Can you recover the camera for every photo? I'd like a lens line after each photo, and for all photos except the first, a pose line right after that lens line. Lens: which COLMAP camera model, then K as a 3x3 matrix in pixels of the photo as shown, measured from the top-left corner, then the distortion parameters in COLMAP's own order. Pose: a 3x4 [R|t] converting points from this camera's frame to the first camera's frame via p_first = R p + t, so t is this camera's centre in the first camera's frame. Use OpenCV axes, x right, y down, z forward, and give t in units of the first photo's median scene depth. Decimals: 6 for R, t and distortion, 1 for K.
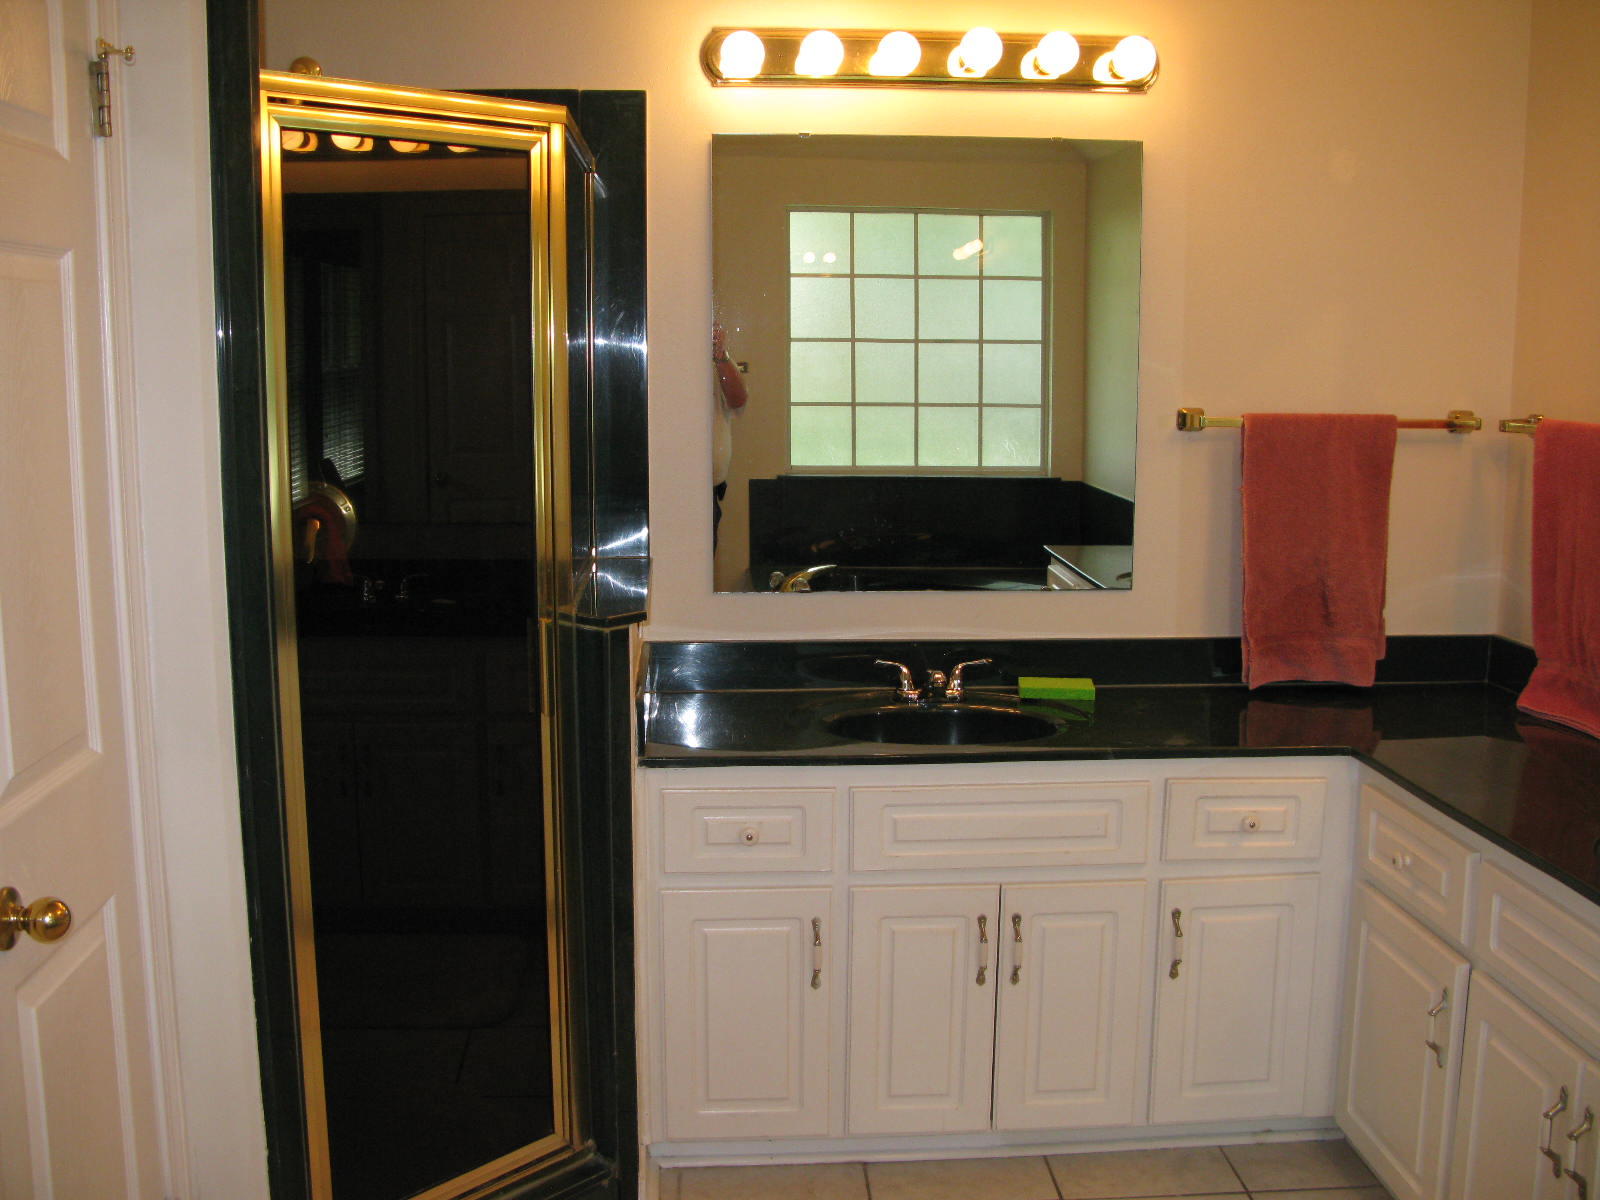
lens RADIAL K [[1614.4, 0, 782.5], [0, 1614.4, 561.4], [0, 0, 1]] dist [-0.131501, 0.000000]
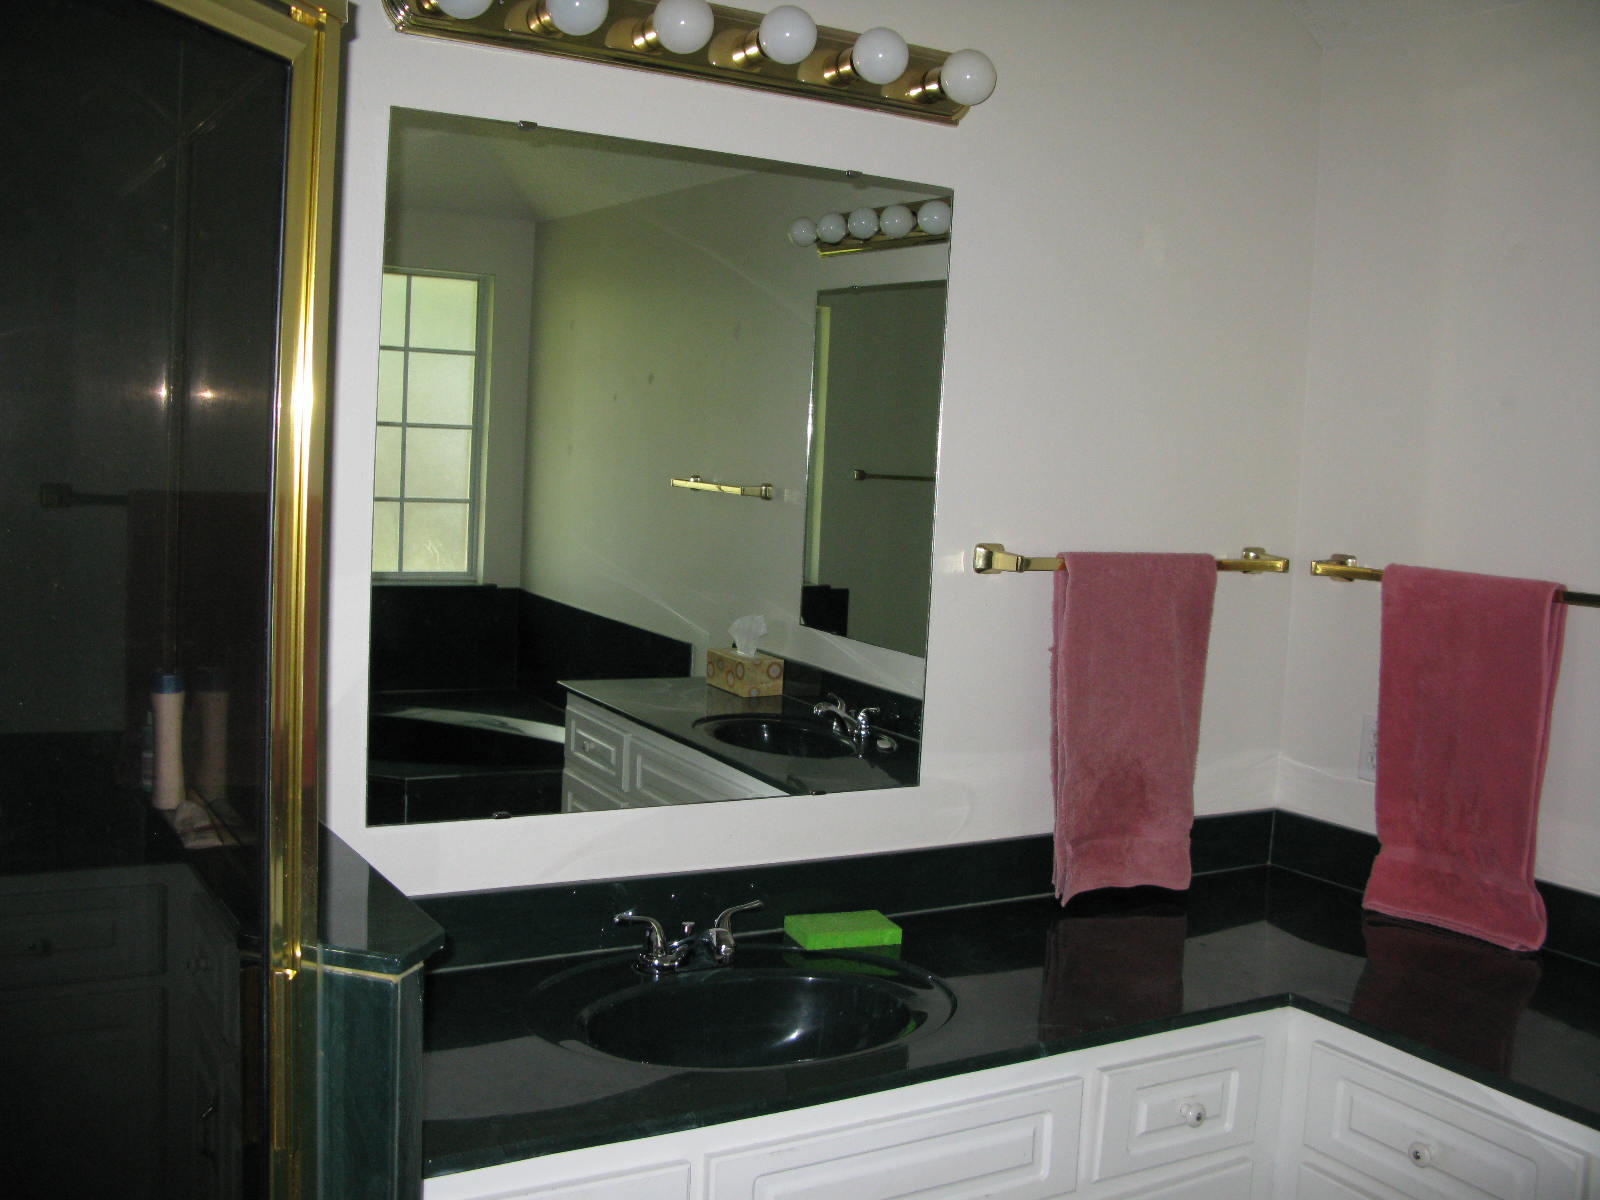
lens RADIAL K [[1614.4, 0, 787.4], [0, 1614.4, 533.0], [0, 0, 1]] dist [-0.131501, 0.000000]
pose [[0.887348, 0.015507, 0.460839, -0.185888], [0.014237, 0.998036, -0.060997, -0.055245], [-0.460880, 0.060687, 0.885385, 0.360502]]
